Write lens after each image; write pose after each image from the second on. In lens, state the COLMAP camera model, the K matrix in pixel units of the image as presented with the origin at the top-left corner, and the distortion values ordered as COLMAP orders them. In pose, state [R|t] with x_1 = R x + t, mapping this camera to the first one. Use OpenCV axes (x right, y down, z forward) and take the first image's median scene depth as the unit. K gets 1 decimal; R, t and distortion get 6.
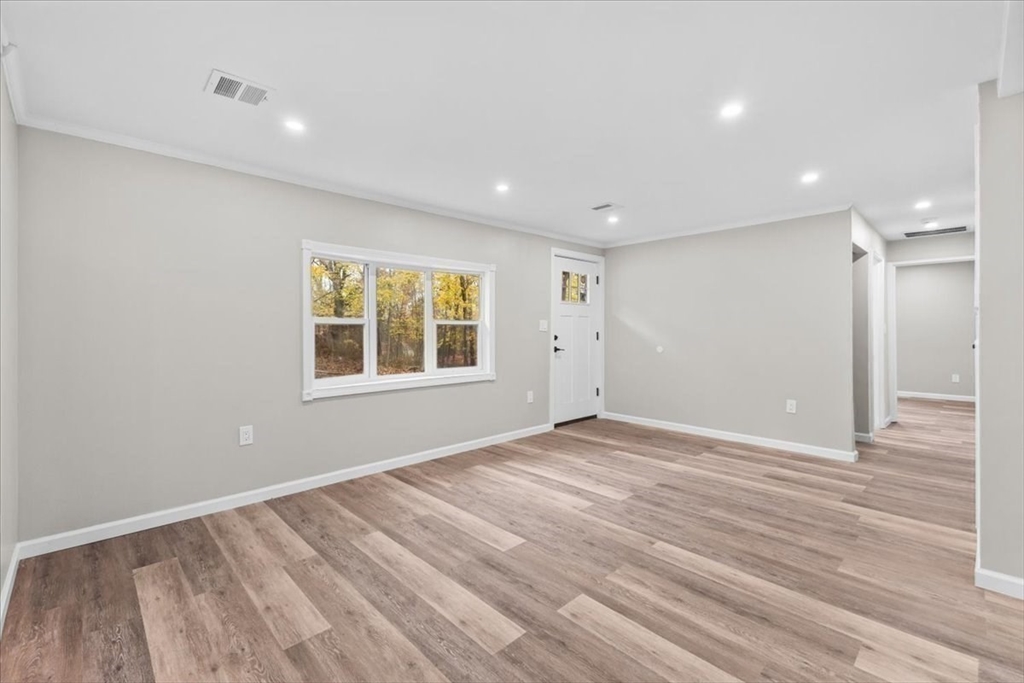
lens RADIAL K [[442.0, 0, 514.2], [0, 442.0, 329.7], [0, 0, 1]] dist [0.013371, -0.003430]
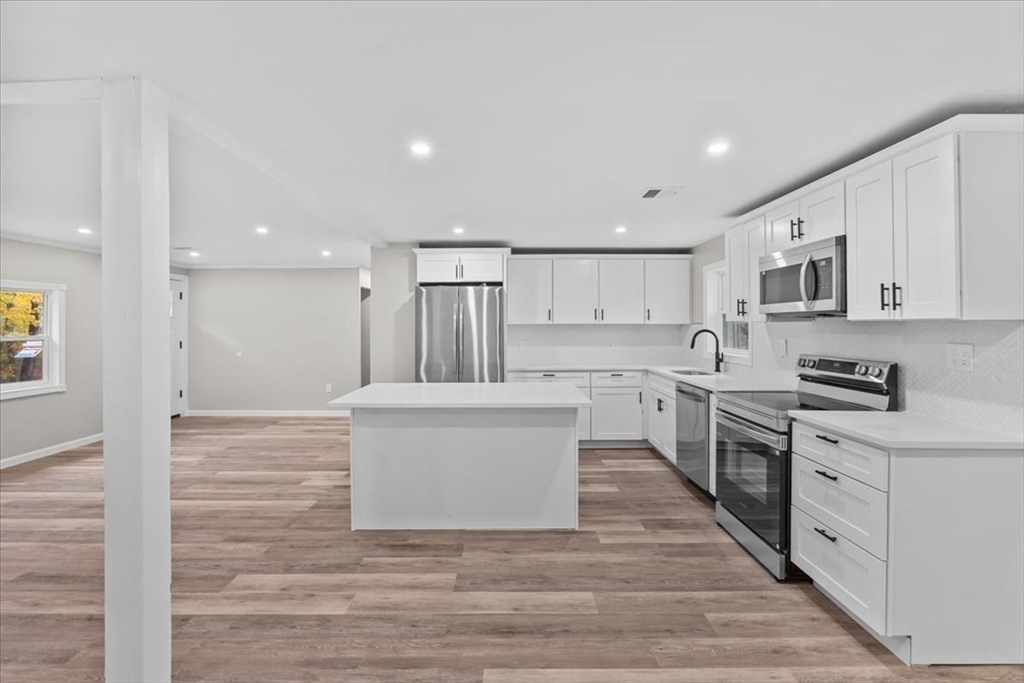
lens RADIAL K [[454.8, 0, 507.8], [0, 454.8, 322.4], [0, 0, 1]] dist [-0.006126, -0.002134]
pose [[0.695580, 0.002047, 0.718446, -0.119978], [0.004171, 0.999968, -0.006888, -0.060026], [-0.718436, 0.007788, 0.695549, -0.777716]]
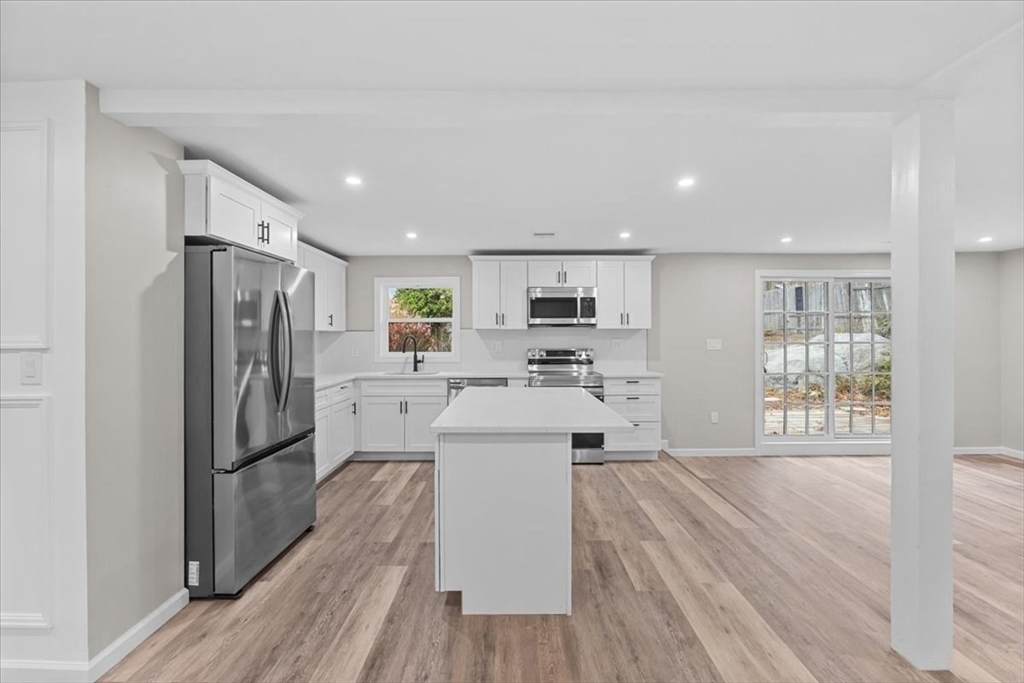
lens RADIAL K [[454.8, 0, 512.4], [0, 454.8, 335.4], [0, 0, 1]] dist [-0.006126, -0.002134]
pose [[-0.717920, 0.002007, 0.696123, -0.067998], [0.004104, 0.999991, 0.001350, -0.046503], [-0.696114, 0.003826, -0.717921, 0.678825]]
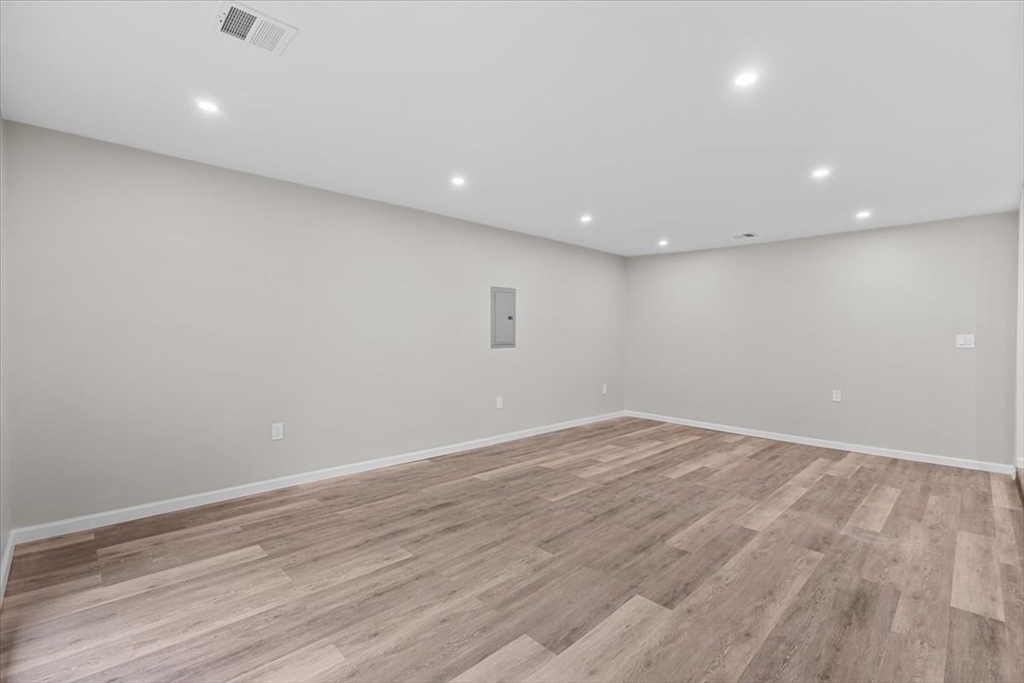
lens RADIAL K [[454.8, 0, 512.1], [0, 454.8, 341.7], [0, 0, 1]] dist [-0.006126, -0.002134]
pose [[0.004060, 0.021394, -0.999763, 0.581811], [-0.006906, 0.999748, 0.021366, 0.019585], [0.999968, 0.006818, 0.004206, -0.901416]]
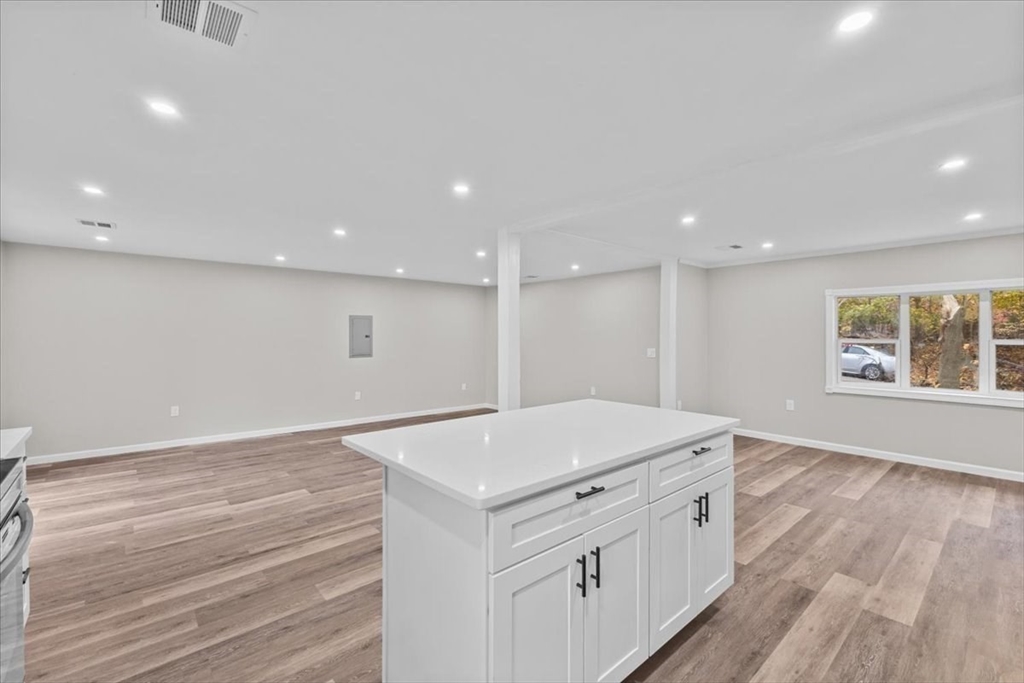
lens RADIAL K [[442.0, 0, 511.7], [0, 442.0, 333.3], [0, 0, 1]] dist [0.013371, -0.003430]
pose [[-0.049202, -0.002538, -0.998786, 1.188961], [-0.001906, 0.999995, -0.002447, -0.044748], [0.998787, 0.001784, -0.049206, -0.035348]]
